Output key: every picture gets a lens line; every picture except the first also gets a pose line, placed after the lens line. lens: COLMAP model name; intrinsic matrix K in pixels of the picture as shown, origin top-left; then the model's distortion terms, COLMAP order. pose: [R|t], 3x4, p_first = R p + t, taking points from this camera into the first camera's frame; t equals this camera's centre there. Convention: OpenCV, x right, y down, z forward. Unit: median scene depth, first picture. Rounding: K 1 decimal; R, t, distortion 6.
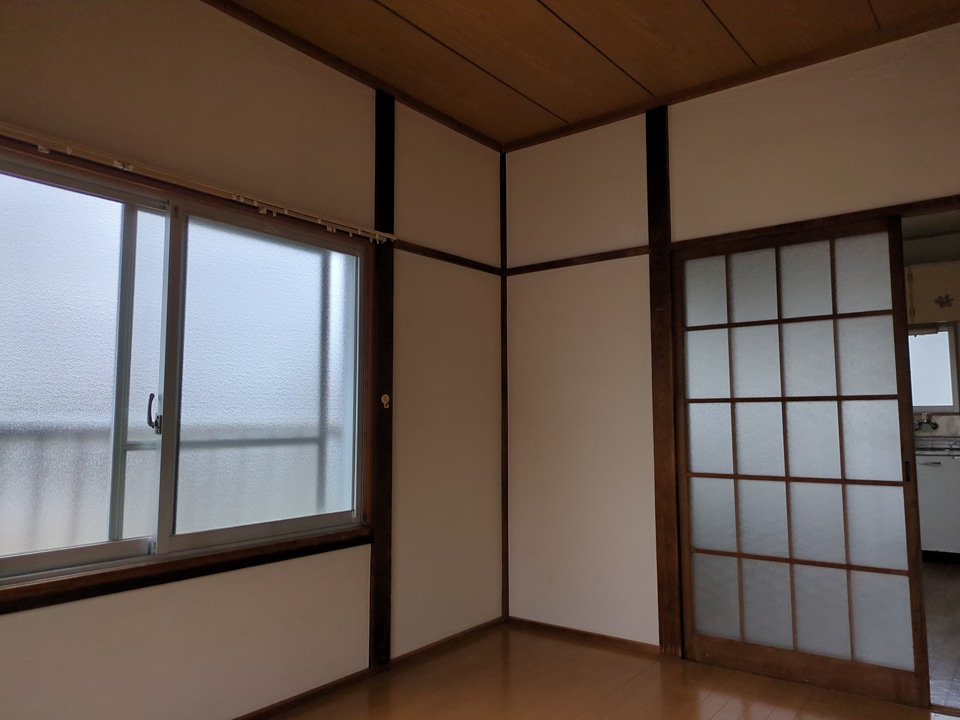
lens RADIAL K [[710.6, 0, 482.1], [0, 710.6, 349.1], [0, 0, 1]] dist [0.060677, -0.067496]
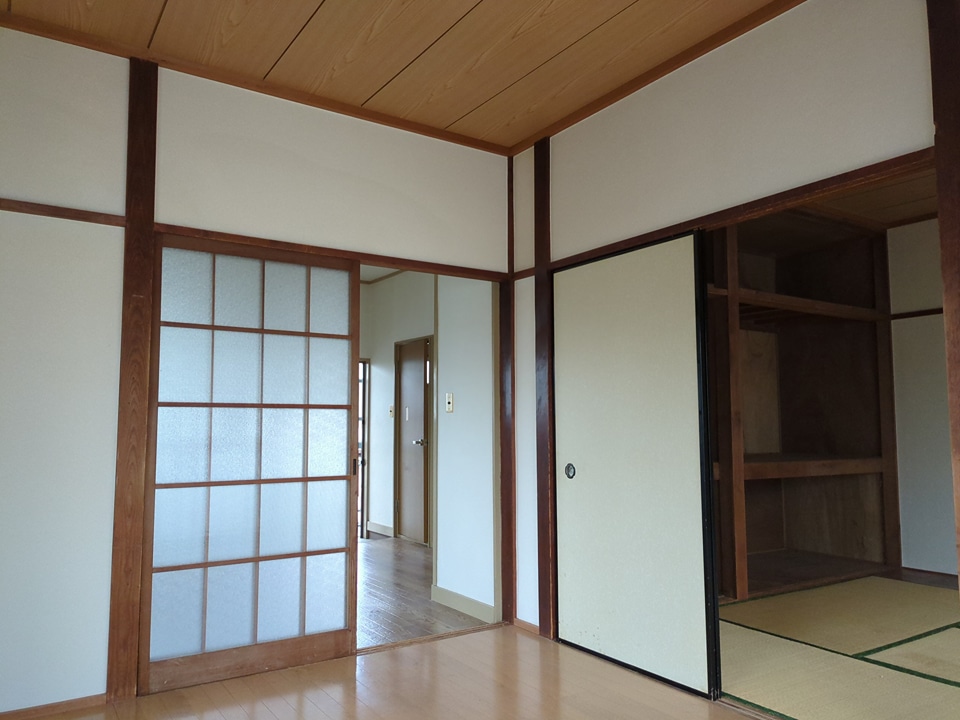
lens RADIAL K [[716.1, 0, 480.0], [0, 716.1, 360.0], [0, 0, 1]] dist [0.056174, -0.067520]
pose [[0.320405, 0.091628, 0.942839, -0.451930], [-0.097780, 0.993193, -0.063293, 0.037021], [-0.942220, -0.071911, 0.327184, 0.340655]]
